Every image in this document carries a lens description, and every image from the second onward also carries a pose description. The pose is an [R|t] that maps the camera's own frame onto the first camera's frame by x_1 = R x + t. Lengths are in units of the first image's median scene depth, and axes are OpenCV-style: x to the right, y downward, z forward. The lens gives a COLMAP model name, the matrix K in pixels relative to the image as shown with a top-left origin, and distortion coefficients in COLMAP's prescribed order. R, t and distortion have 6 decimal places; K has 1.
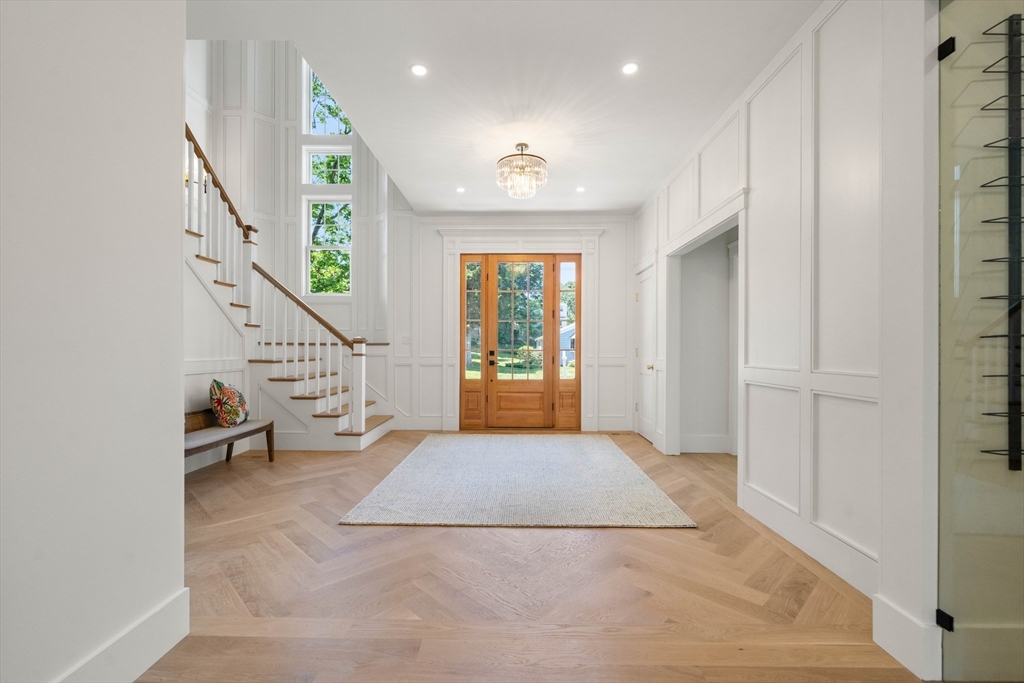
lens RADIAL K [[445.0, 0, 512.7], [0, 445.0, 347.5], [0, 0, 1]] dist [-0.000839, -0.000055]
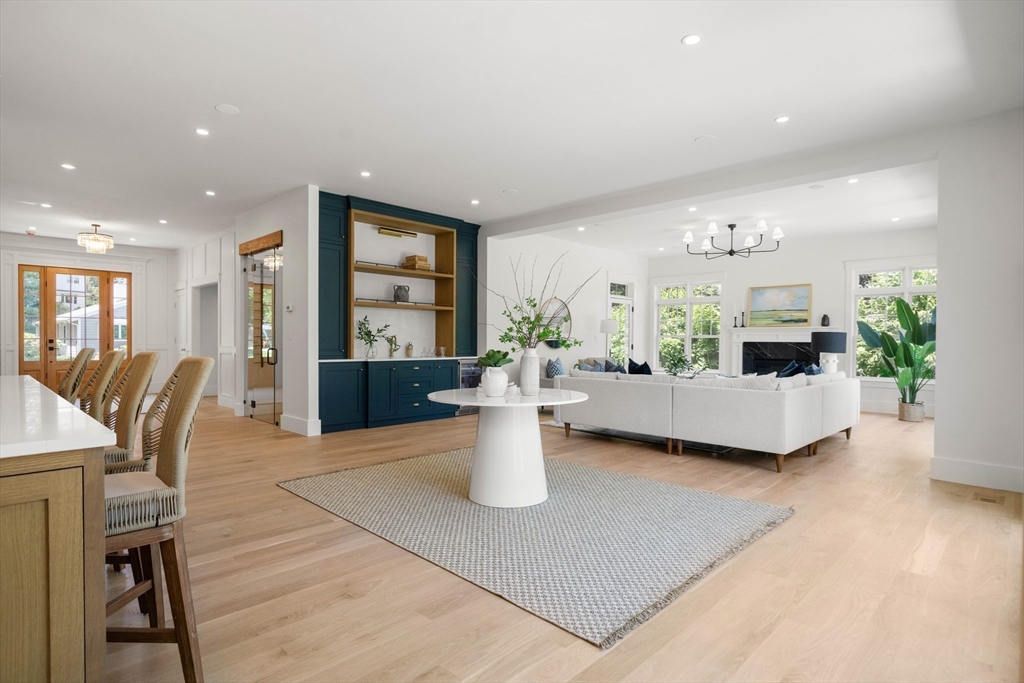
lens RADIAL K [[535.0, 0, 516.1], [0, 535.0, 344.6], [0, 0, 1]] dist [-0.002423, 0.000366]
pose [[0.694452, -0.003634, 0.719530, -0.284418], [-0.007127, 0.999903, 0.011930, -0.008035], [-0.719504, -0.013413, 0.694359, -1.379402]]
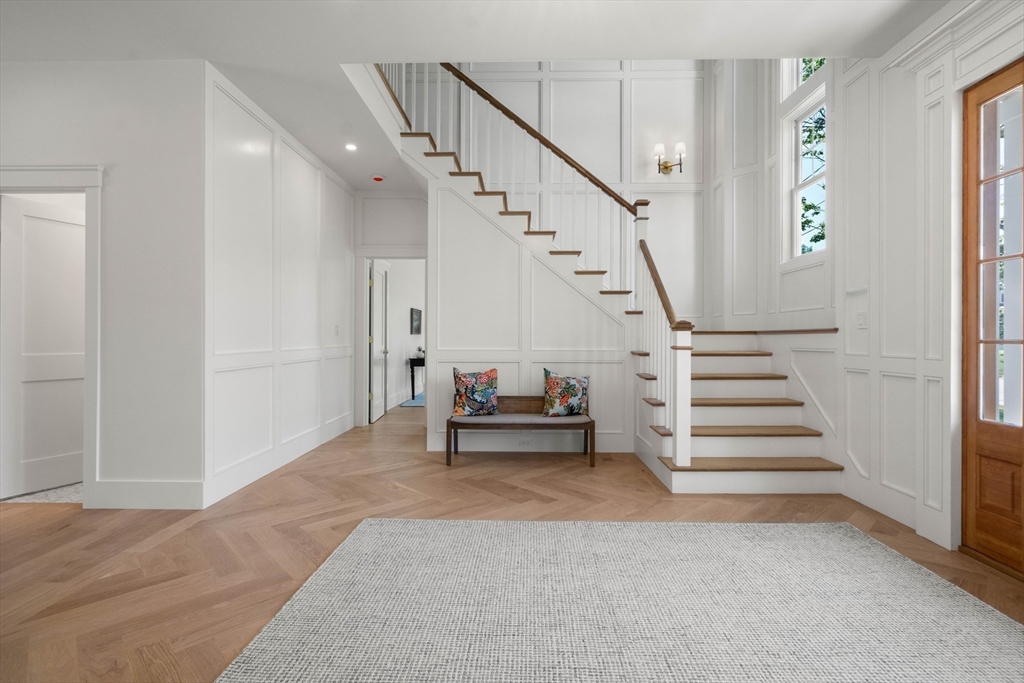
lens RADIAL K [[478.7, 0, 513.0], [0, 478.7, 337.5], [0, 0, 1]] dist [0.003257, -0.000282]
pose [[-0.009884, 0.000008, -0.999951, 0.367032], [0.002993, 0.999996, -0.000022, -0.000737], [0.999947, -0.002993, -0.009884, 0.755231]]
